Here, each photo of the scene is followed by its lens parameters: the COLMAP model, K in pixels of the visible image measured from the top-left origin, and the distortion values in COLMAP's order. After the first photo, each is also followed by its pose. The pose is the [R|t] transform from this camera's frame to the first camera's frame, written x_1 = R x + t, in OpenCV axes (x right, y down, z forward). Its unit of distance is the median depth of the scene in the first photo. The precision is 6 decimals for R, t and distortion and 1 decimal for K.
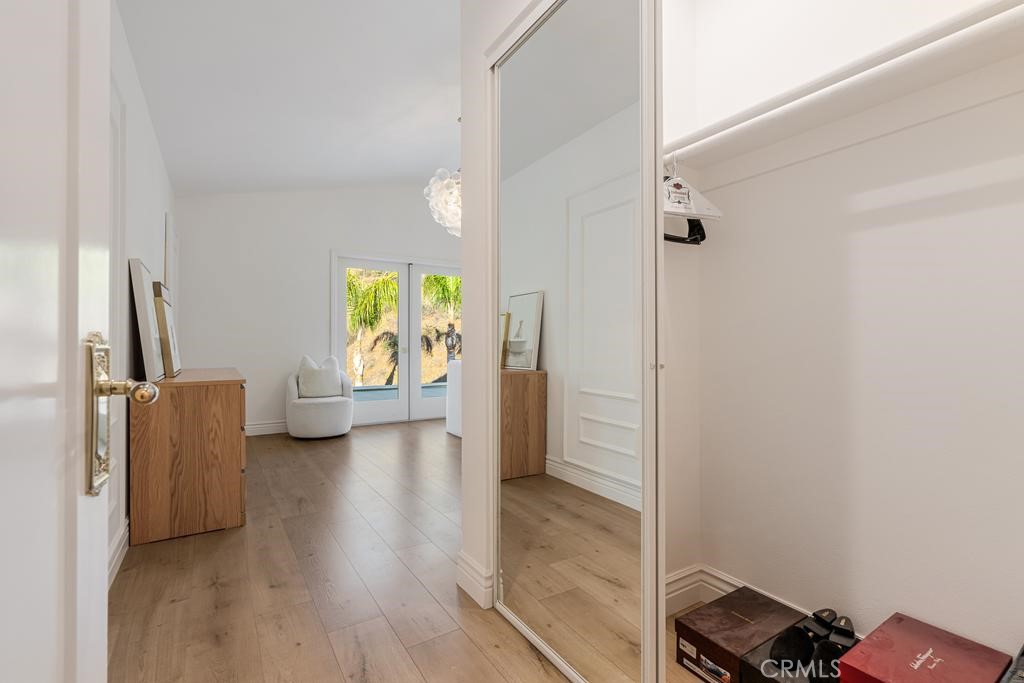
lens RADIAL K [[471.1, 0, 512.9], [0, 471.1, 342.2], [0, 0, 1]] dist [-0.006168, 0.001153]
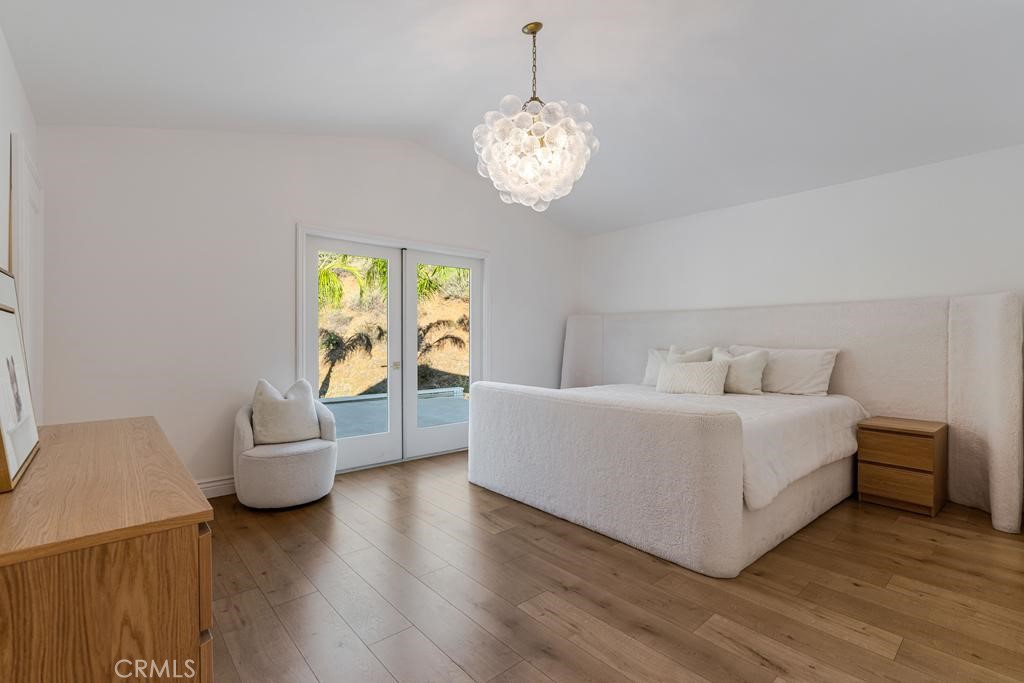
lens RADIAL K [[471.1, 0, 512.5], [0, 471.1, 342.2], [0, 0, 1]] dist [-0.006168, 0.001153]
pose [[0.988847, 0.002513, 0.148915, -0.191740], [-0.004002, 0.999945, 0.009703, -0.032990], [-0.148883, -0.010191, 0.988802, 0.291566]]
